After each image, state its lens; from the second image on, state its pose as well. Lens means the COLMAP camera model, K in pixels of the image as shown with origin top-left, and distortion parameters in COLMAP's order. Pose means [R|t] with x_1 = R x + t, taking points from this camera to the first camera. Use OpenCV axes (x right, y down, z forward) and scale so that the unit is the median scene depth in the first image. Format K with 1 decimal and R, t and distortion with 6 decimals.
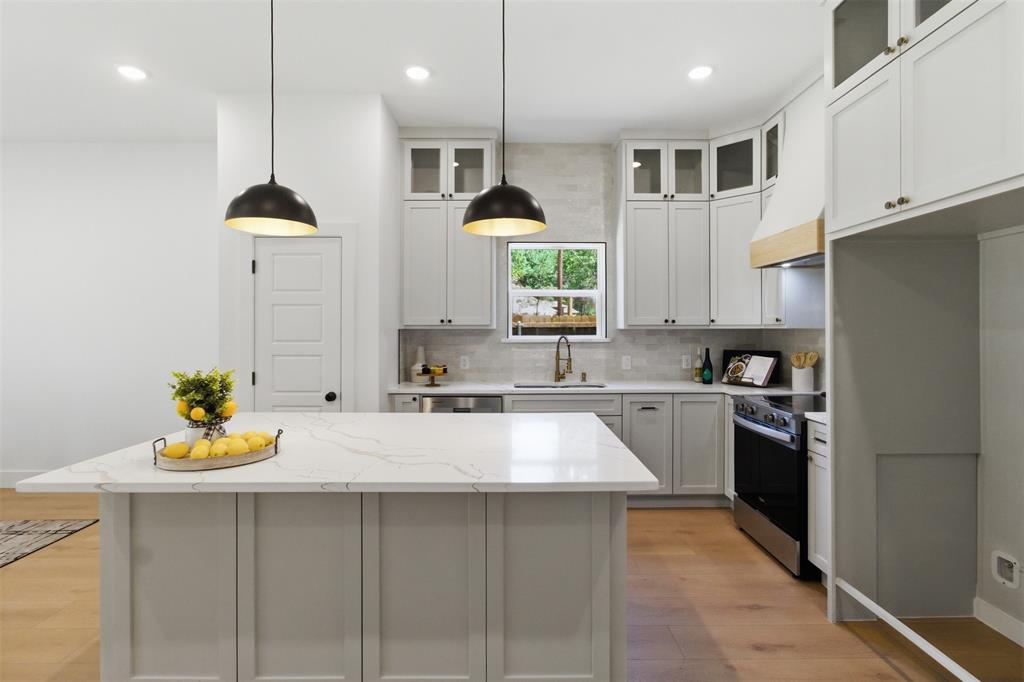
lens RADIAL K [[478.4, 0, 525.2], [0, 478.4, 328.0], [0, 0, 1]] dist [-0.018245, 0.015133]
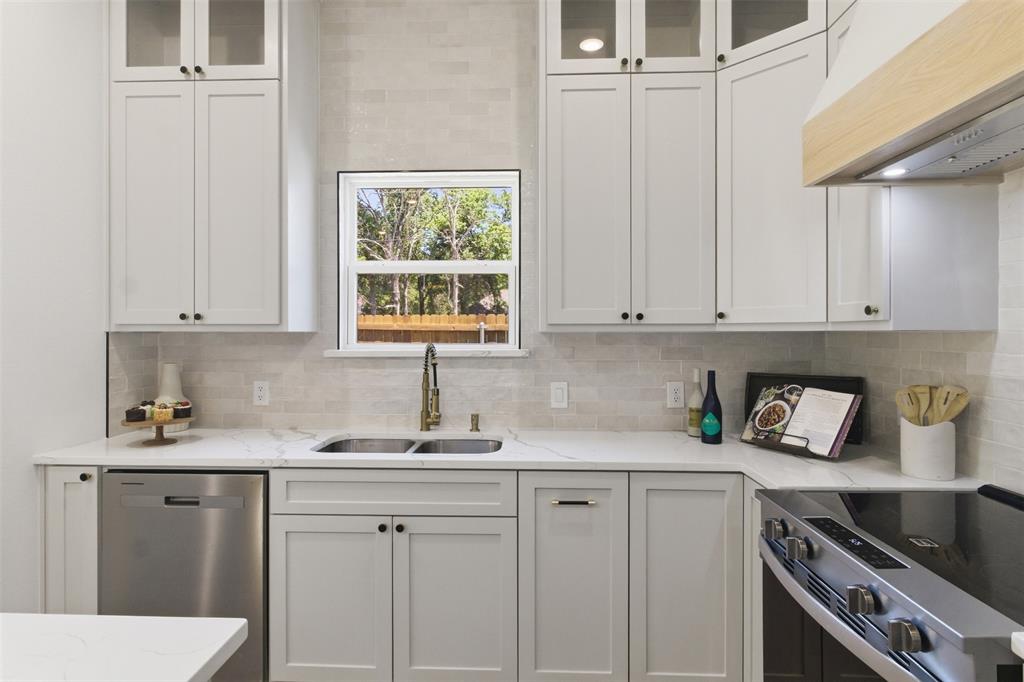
lens RADIAL K [[526.1, 0, 514.6], [0, 526.1, 333.2], [0, 0, 1]] dist [0.001760, -0.000085]
pose [[0.998773, 0.001077, -0.049512, 0.207478], [-0.000899, 0.999993, 0.003621, 0.001639], [0.049516, -0.003572, 0.998767, 0.450402]]
